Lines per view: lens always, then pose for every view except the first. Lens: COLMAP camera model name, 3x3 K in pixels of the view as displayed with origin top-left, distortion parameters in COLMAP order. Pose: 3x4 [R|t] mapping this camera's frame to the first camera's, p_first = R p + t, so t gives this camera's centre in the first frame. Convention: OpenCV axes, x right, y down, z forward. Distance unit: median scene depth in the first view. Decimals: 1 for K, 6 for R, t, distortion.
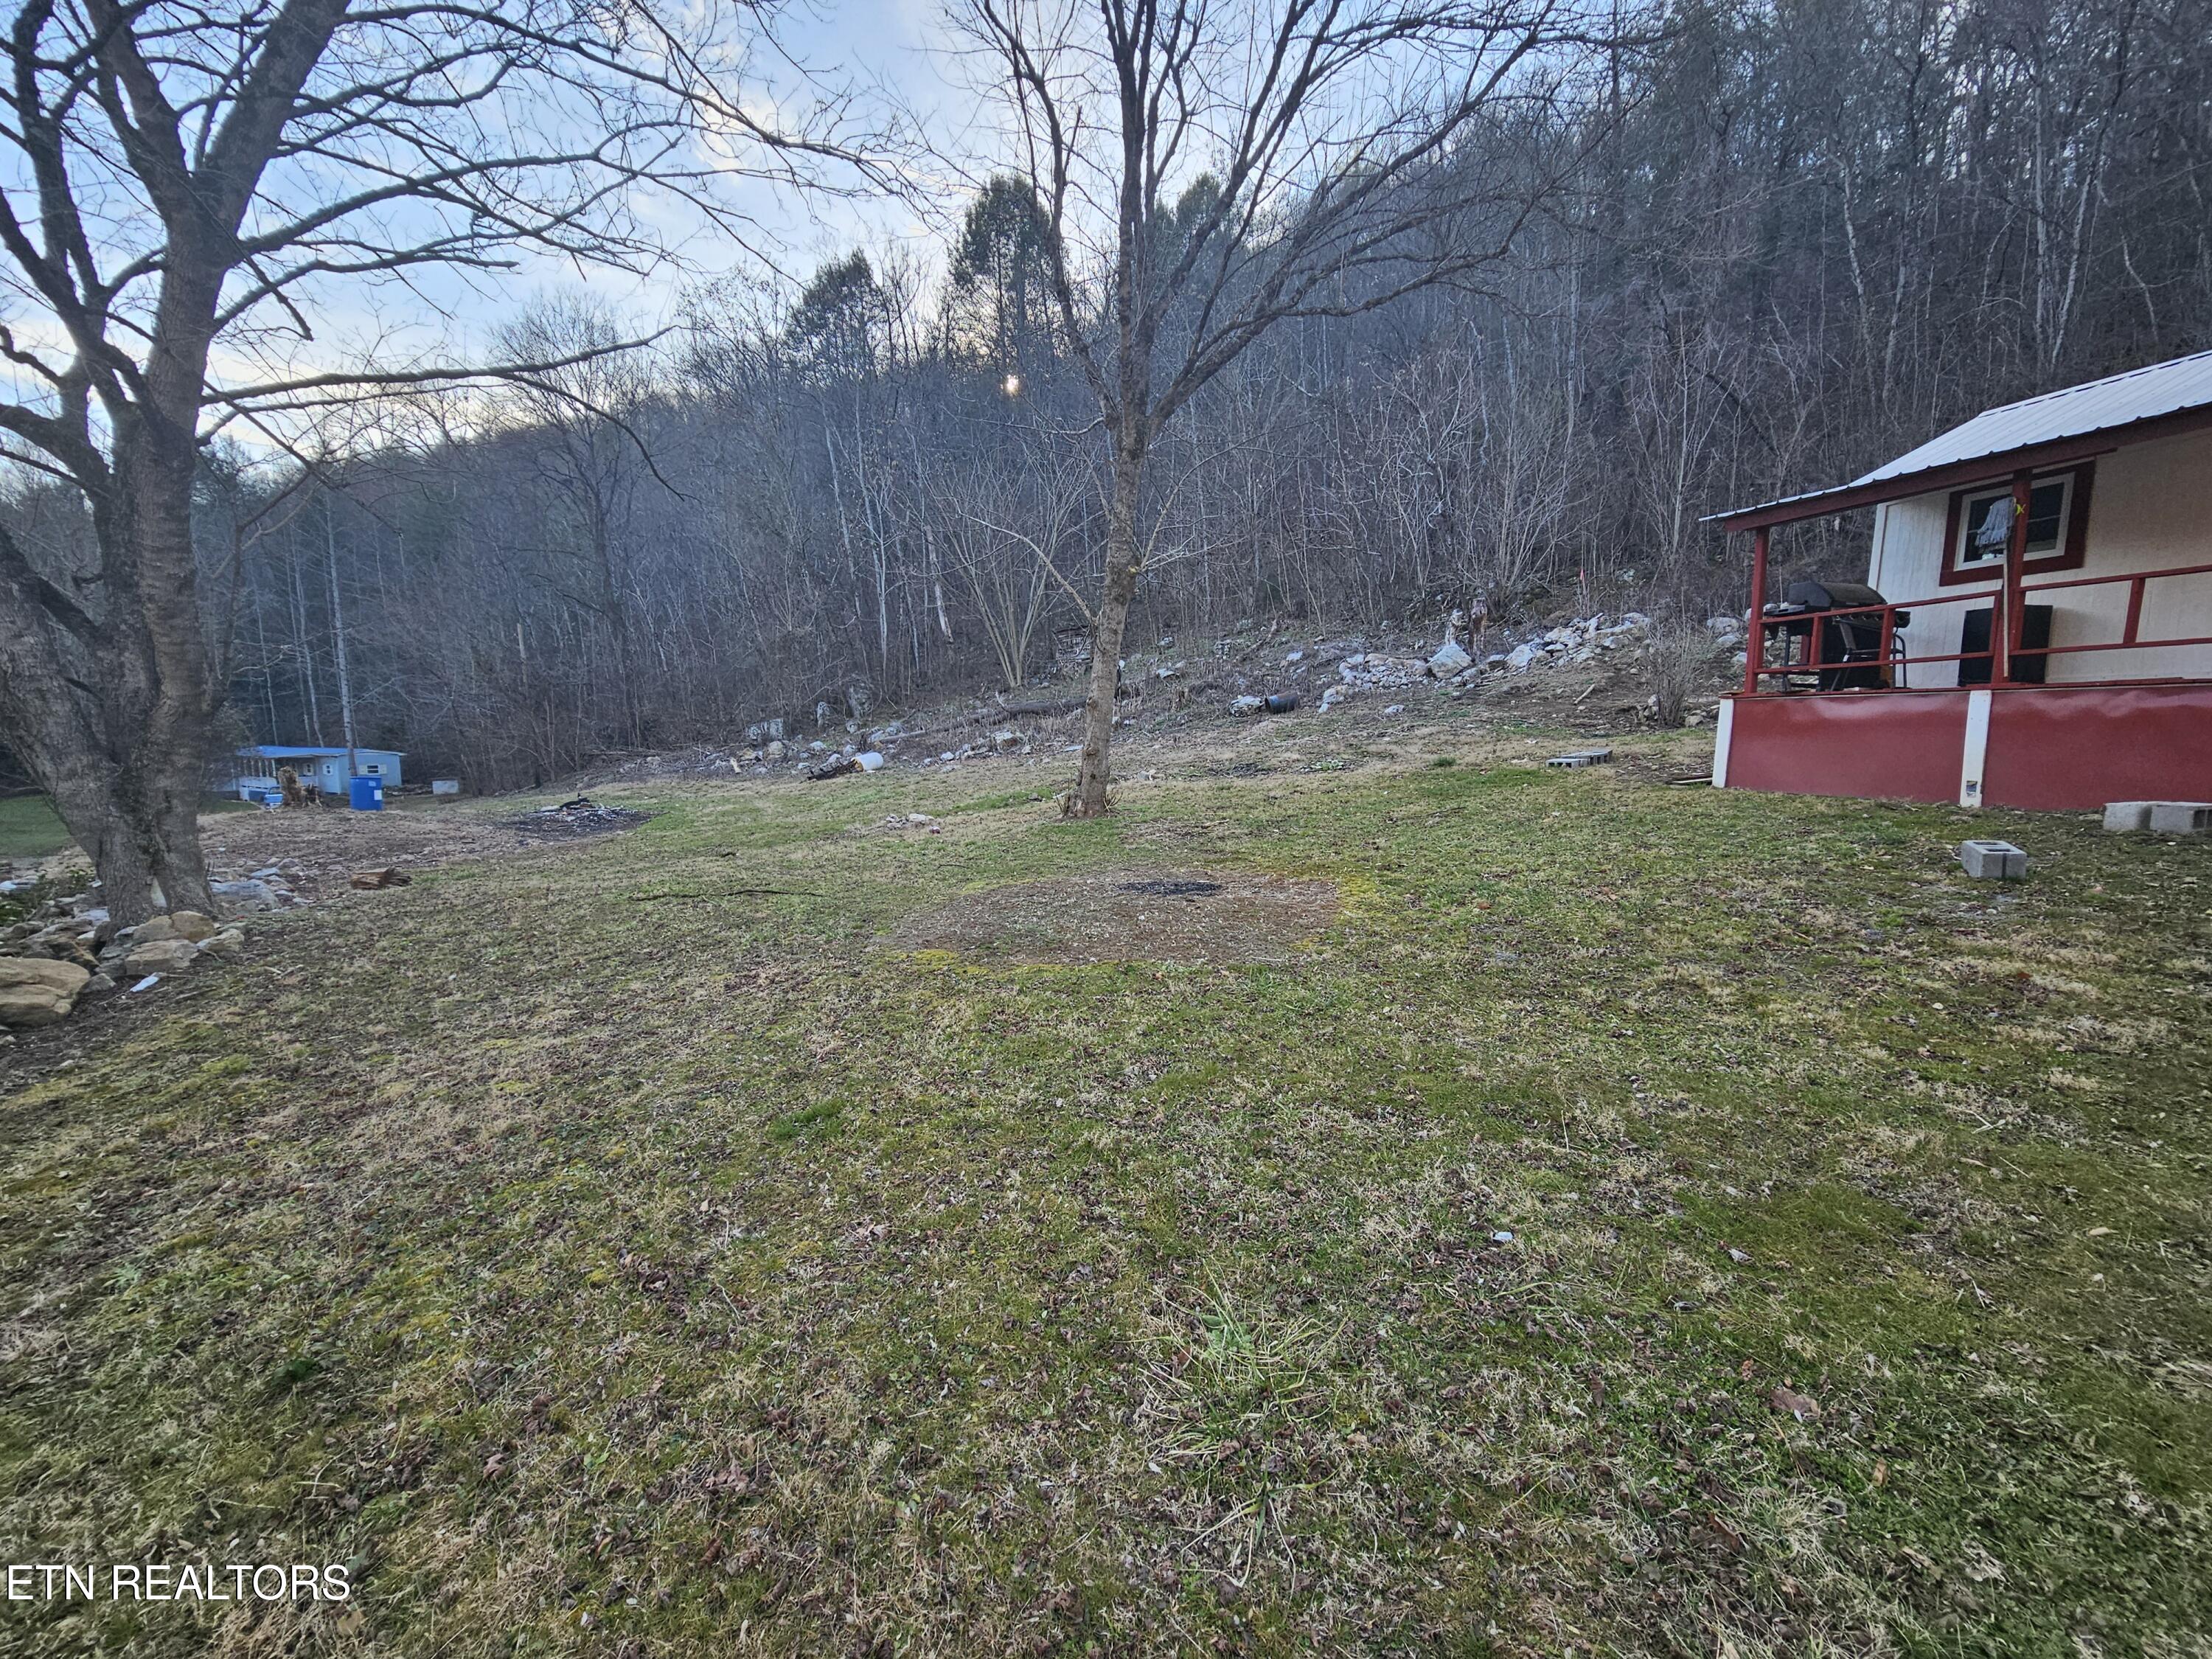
lens RADIAL K [[908.7, 0, 1109.3], [0, 908.7, 834.5], [0, 0, 1]] dist [0.000142, -0.001077]
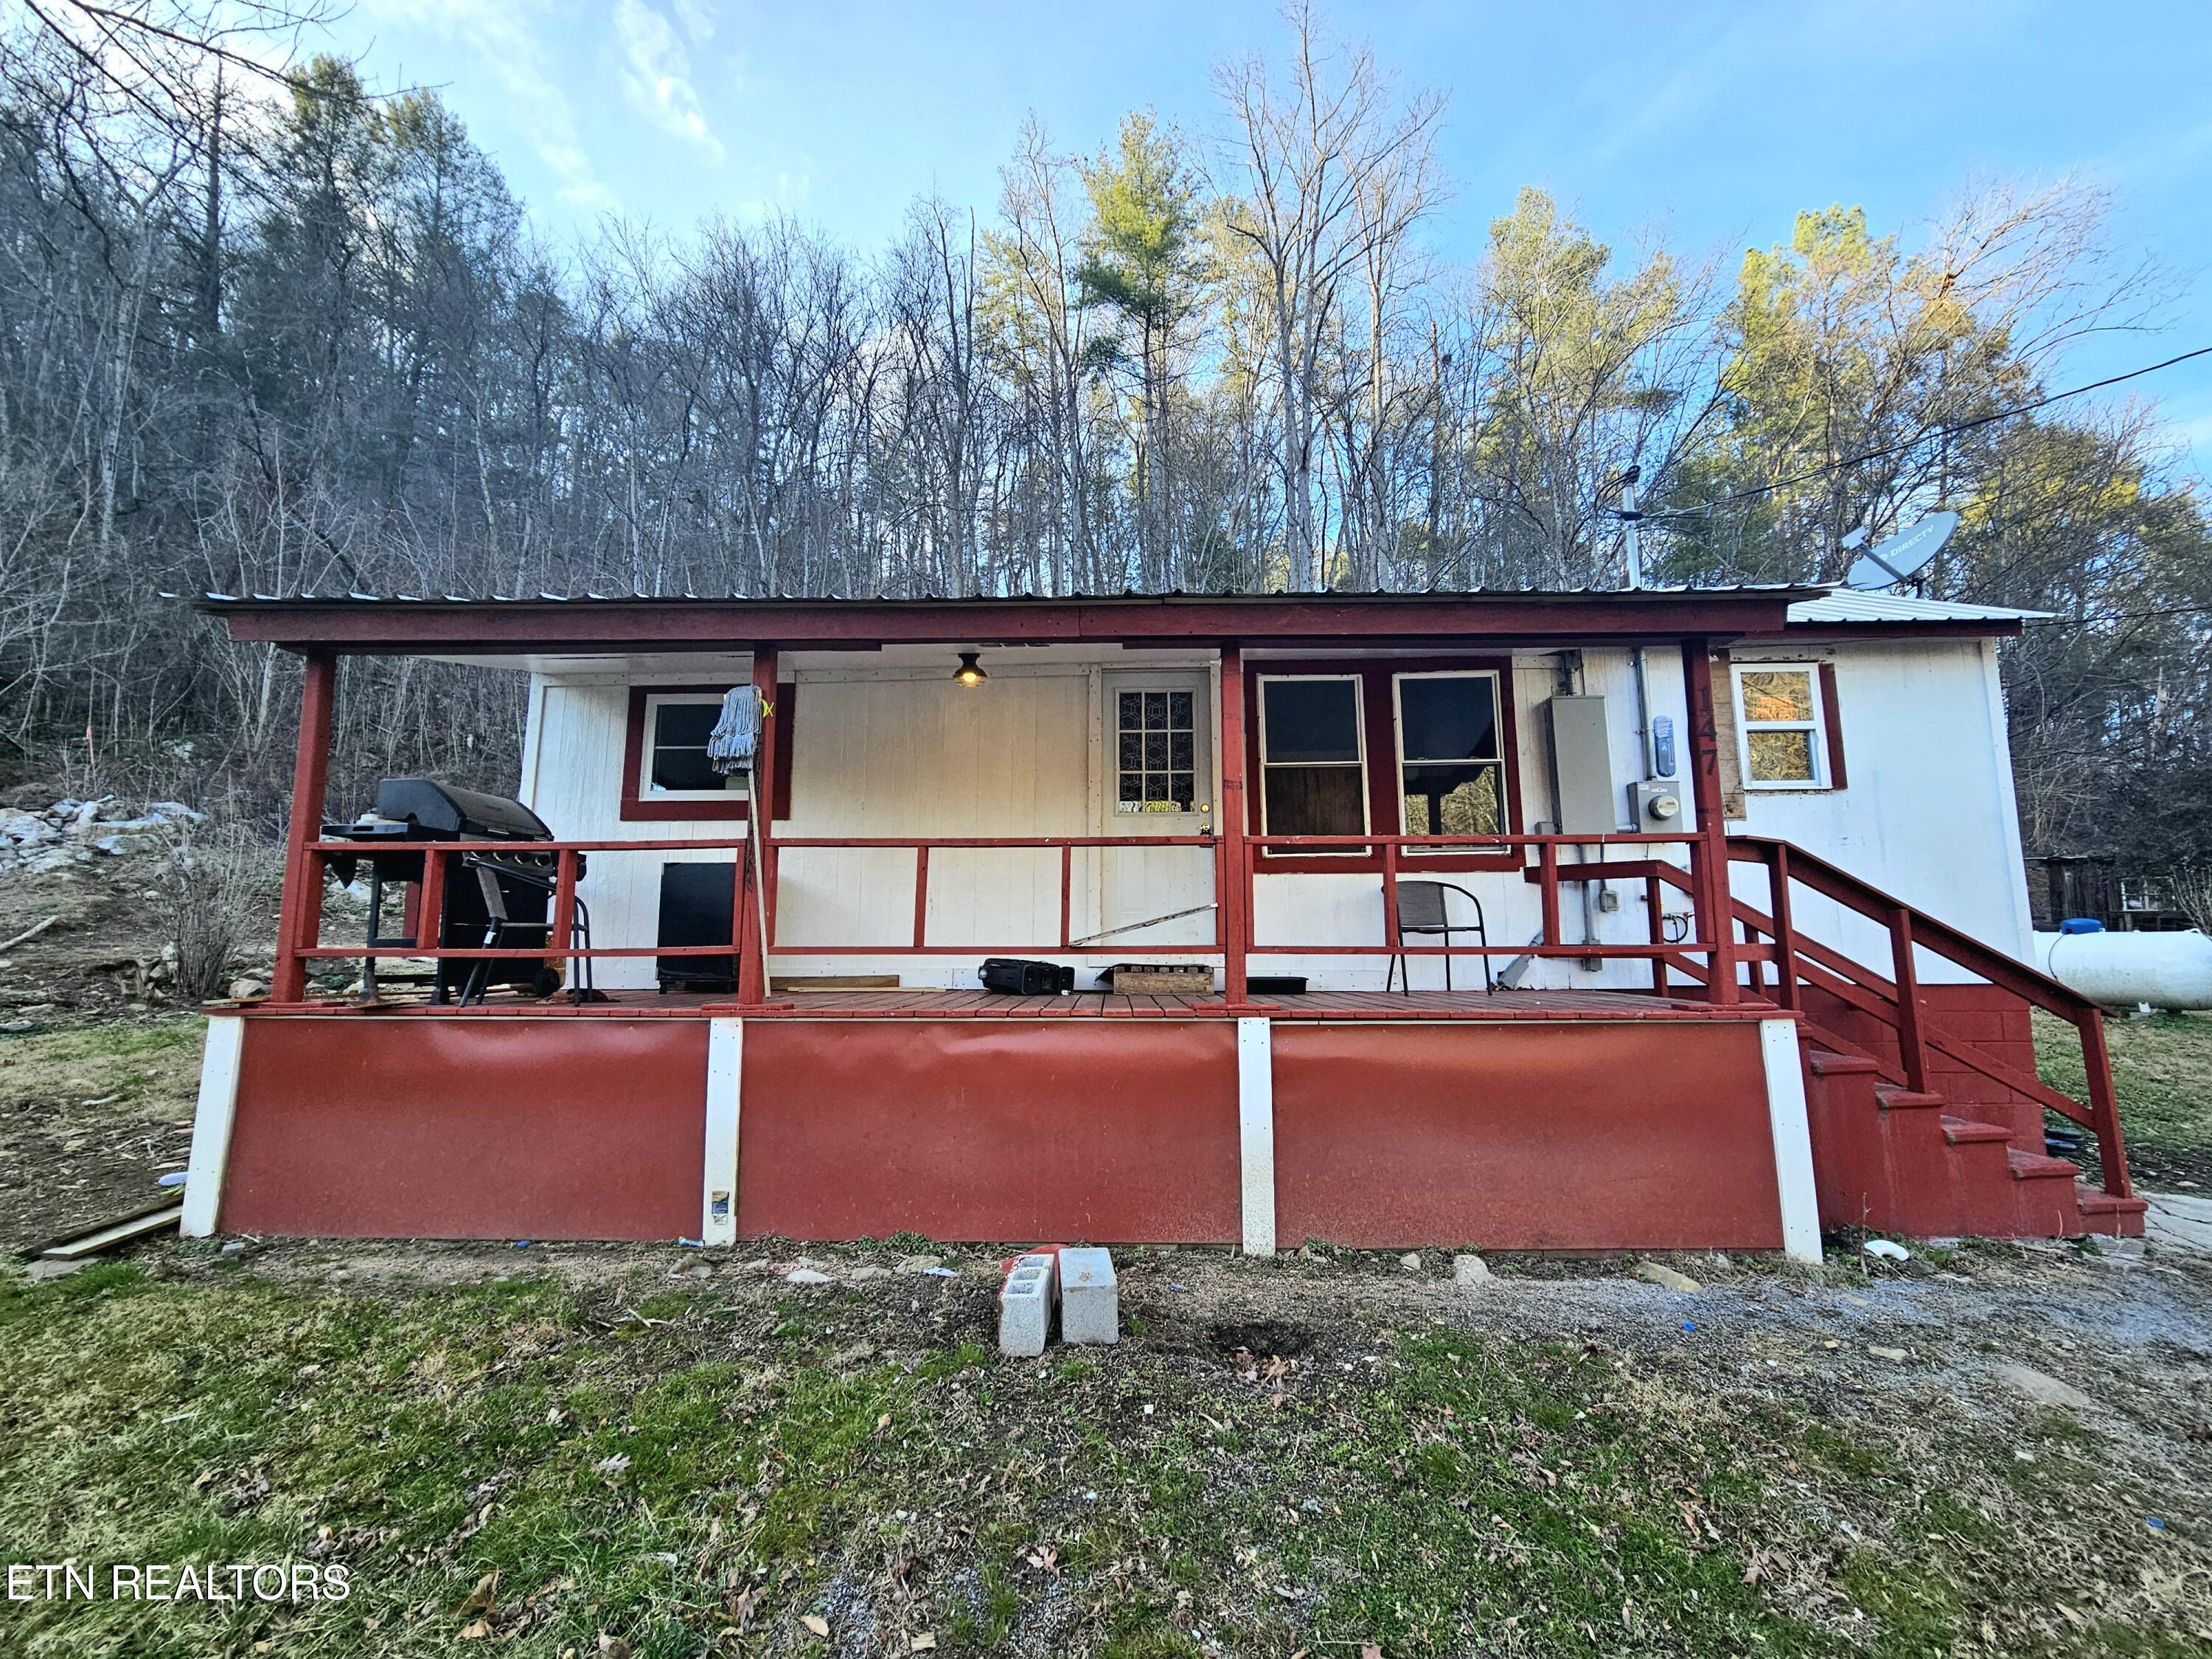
lens RADIAL K [[908.7, 0, 1109.3], [0, 908.7, 834.5], [0, 0, 1]] dist [0.000142, -0.001077]
pose [[0.285827, 0.112597, 0.951643, 0.393679], [0.111896, 0.982358, -0.149839, -0.126097], [-0.951726, 0.149313, 0.268185, 0.491824]]
